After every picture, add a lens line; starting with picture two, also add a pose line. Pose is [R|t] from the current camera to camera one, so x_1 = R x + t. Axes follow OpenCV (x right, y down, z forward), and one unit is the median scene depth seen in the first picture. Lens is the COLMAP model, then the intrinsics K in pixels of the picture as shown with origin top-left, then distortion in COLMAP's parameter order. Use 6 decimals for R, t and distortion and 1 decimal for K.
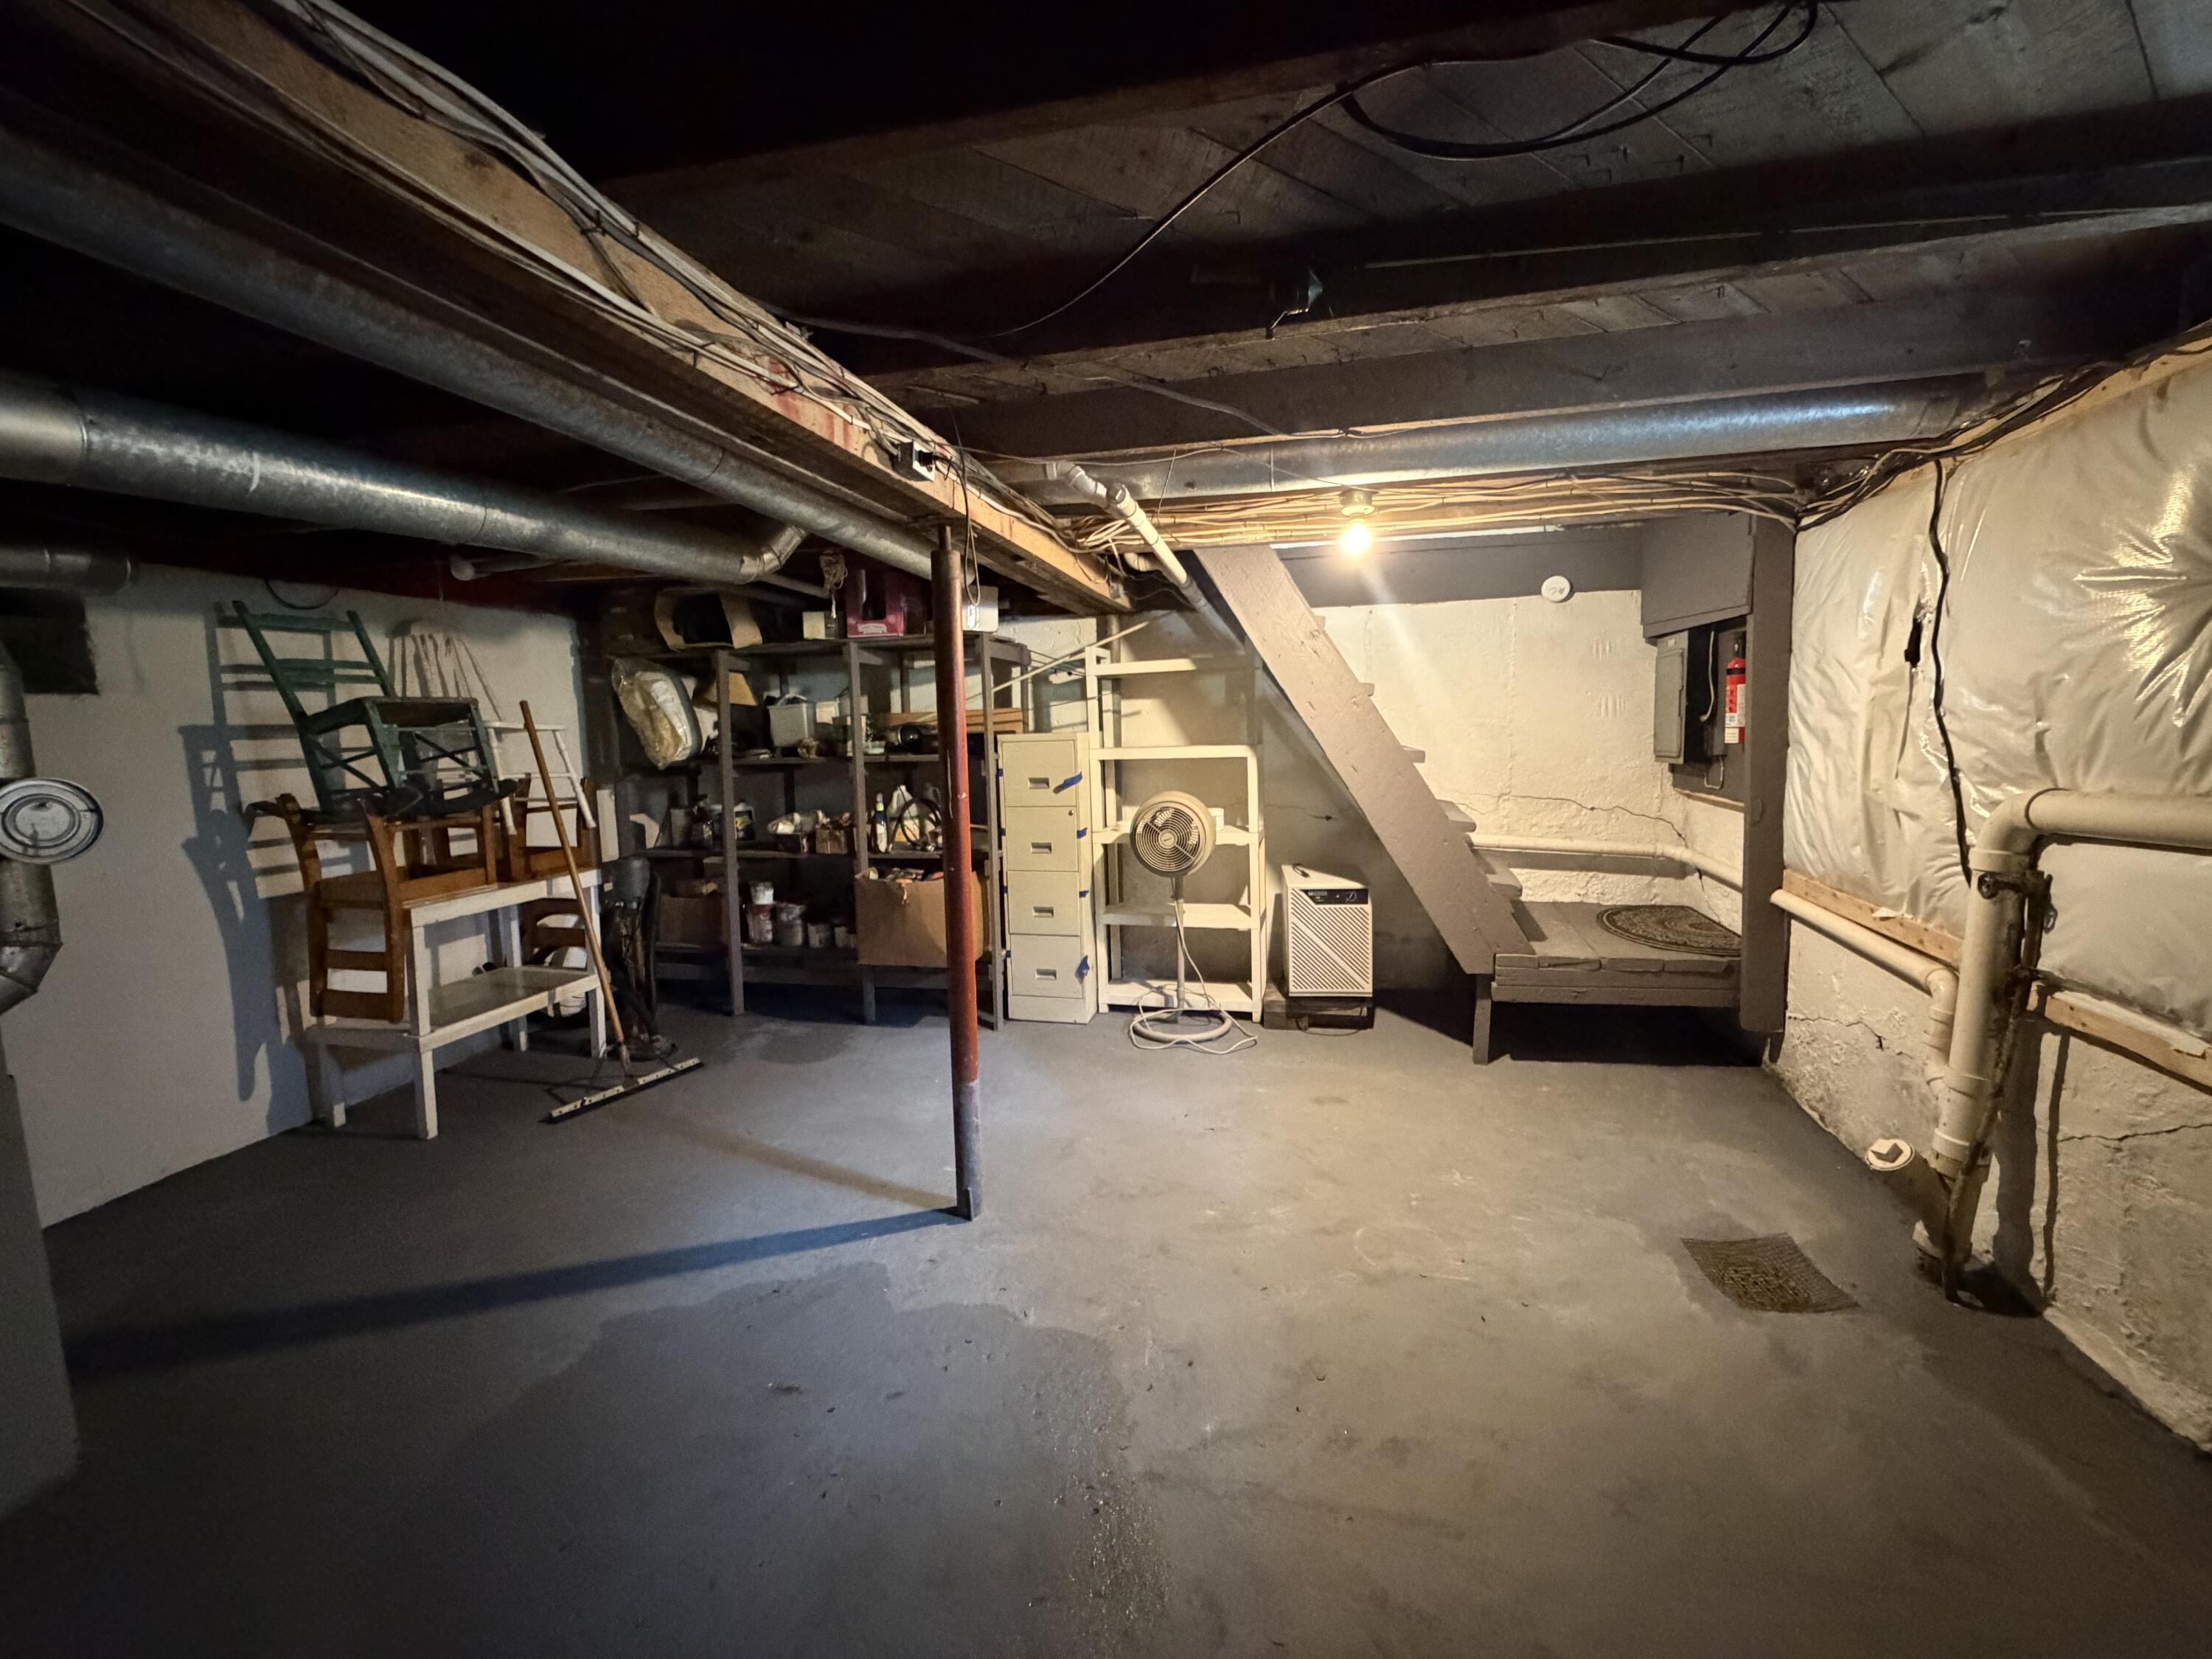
lens RADIAL K [[909.8, 0, 1095.1], [0, 909.8, 825.4], [0, 0, 1]] dist [-0.006061, 0.001357]
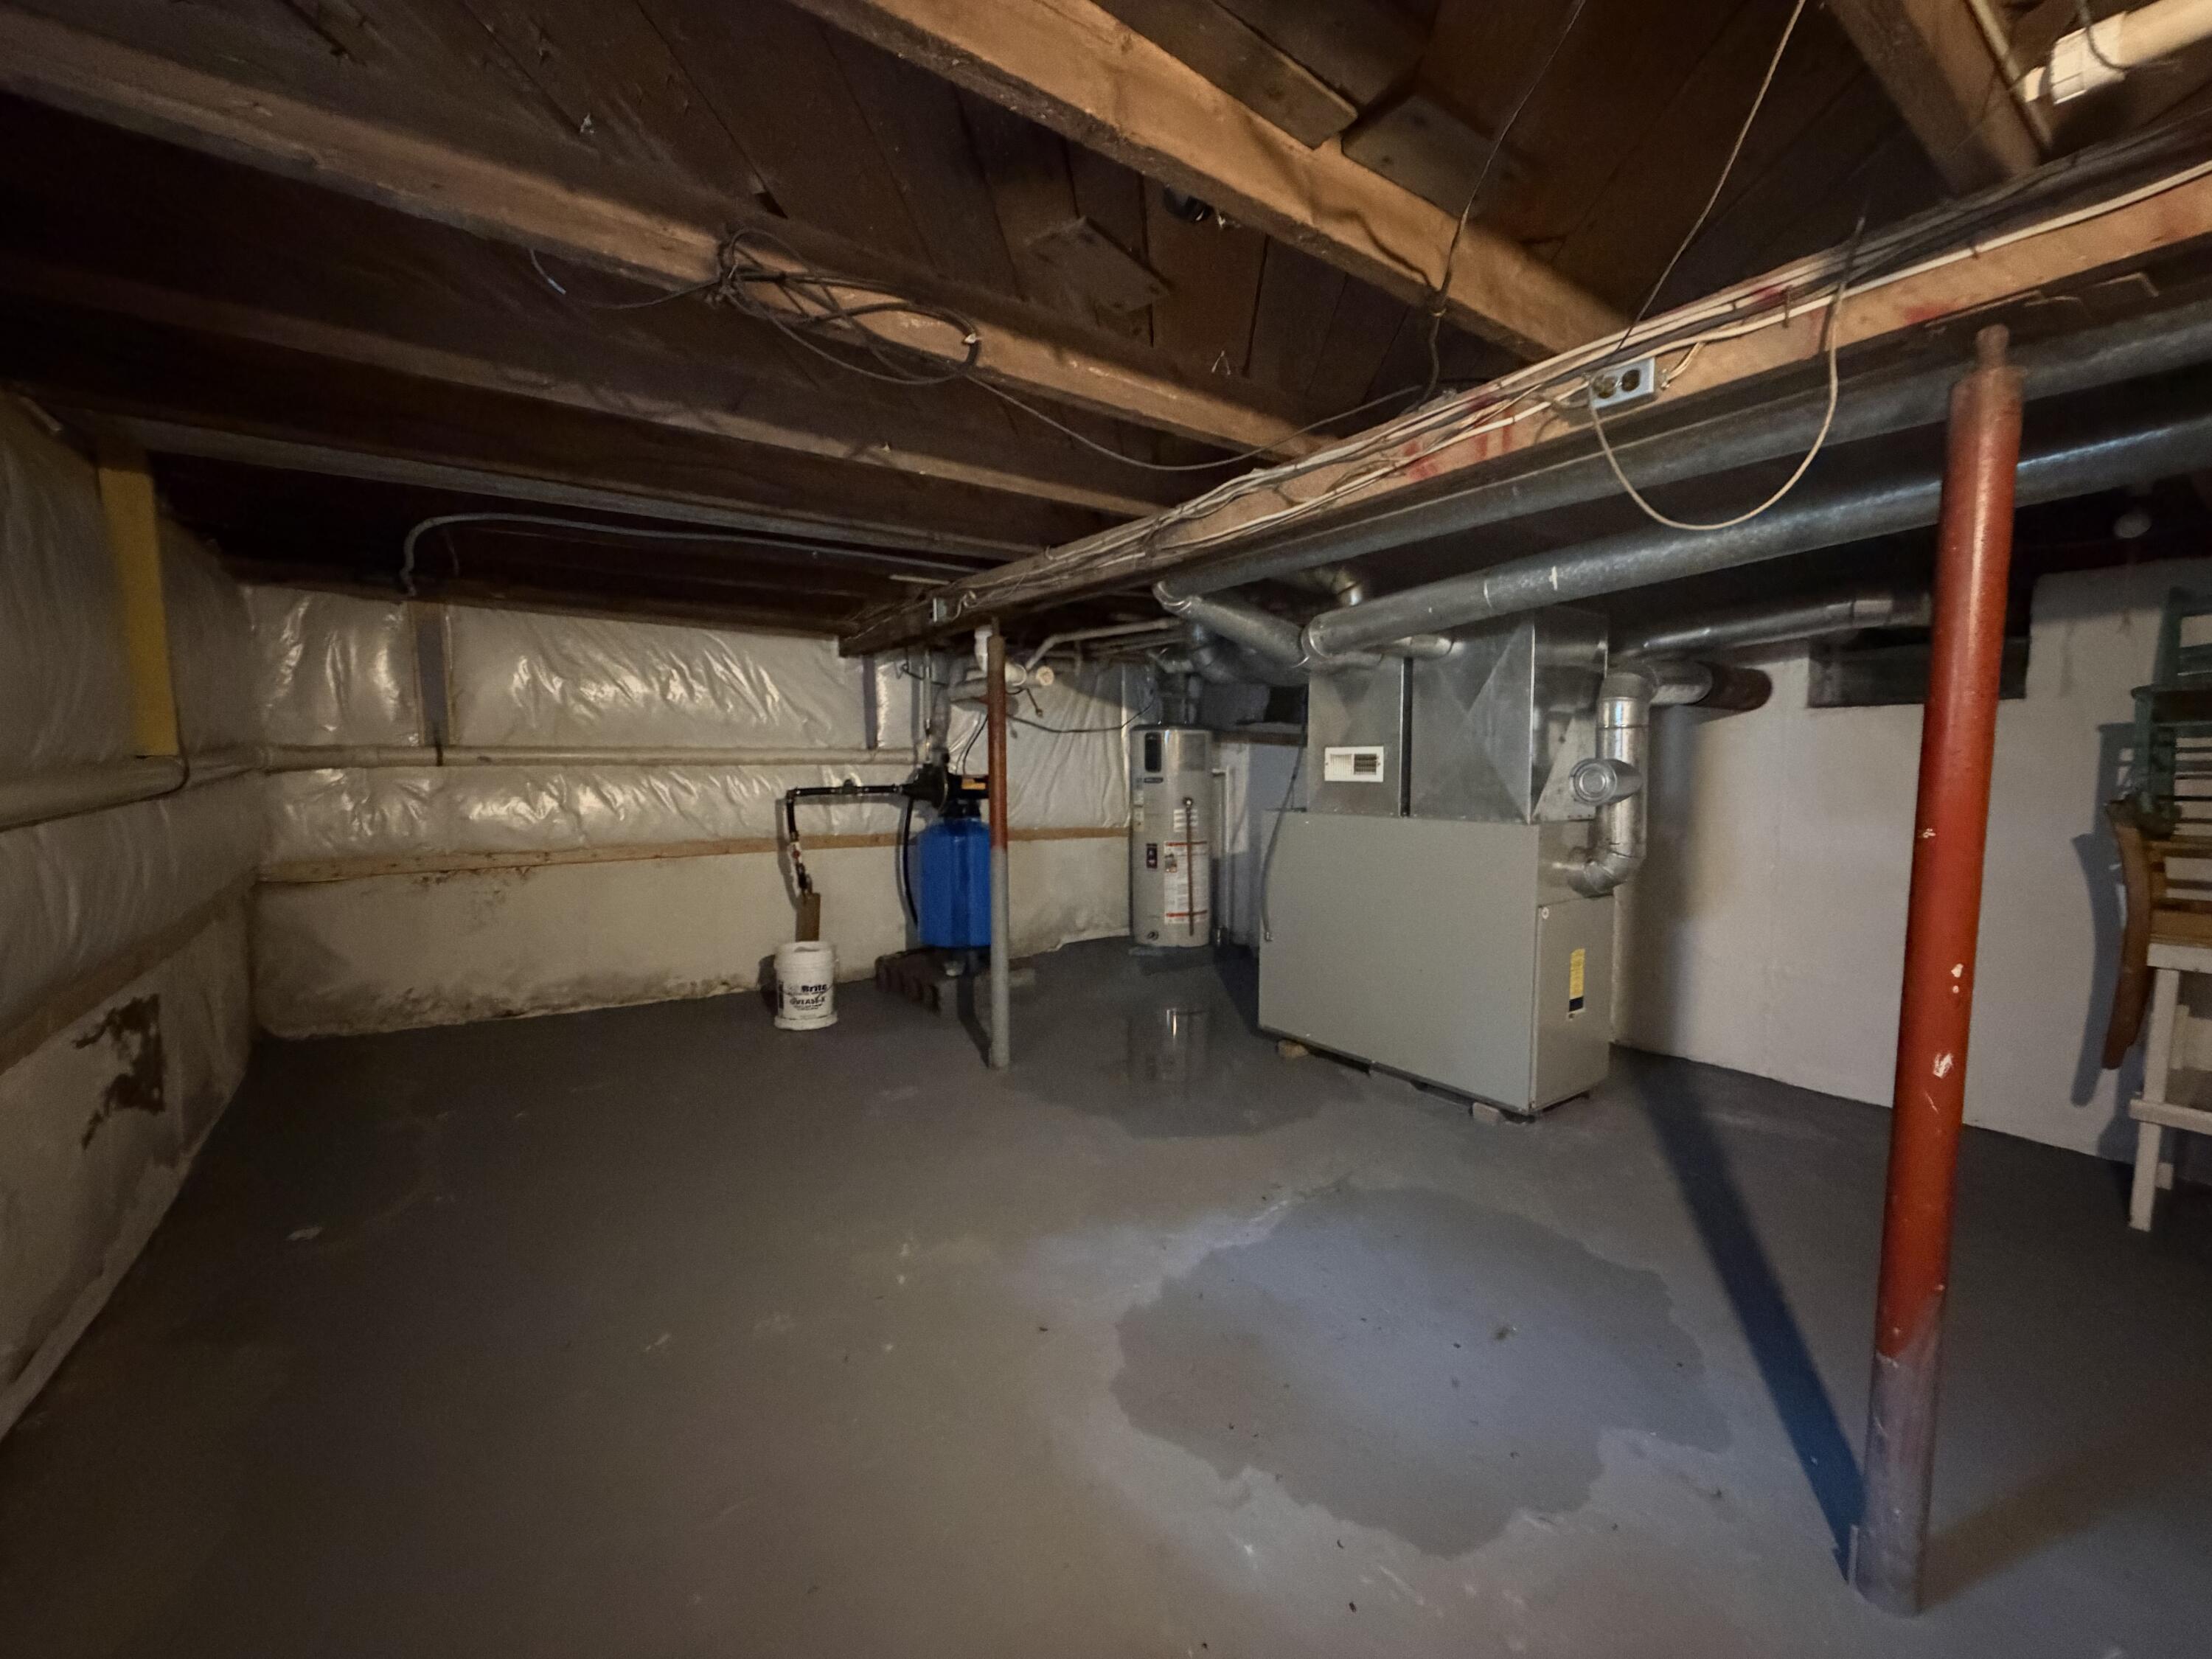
lens RADIAL K [[909.8, 0, 1105.4], [0, 909.8, 834.5], [0, 0, 1]] dist [-0.006061, 0.001357]
pose [[-0.675196, 0.076840, -0.733625, 0.508508], [-0.065705, 0.984341, 0.163571, -0.082708], [0.734706, 0.158645, -0.659574, 0.887239]]
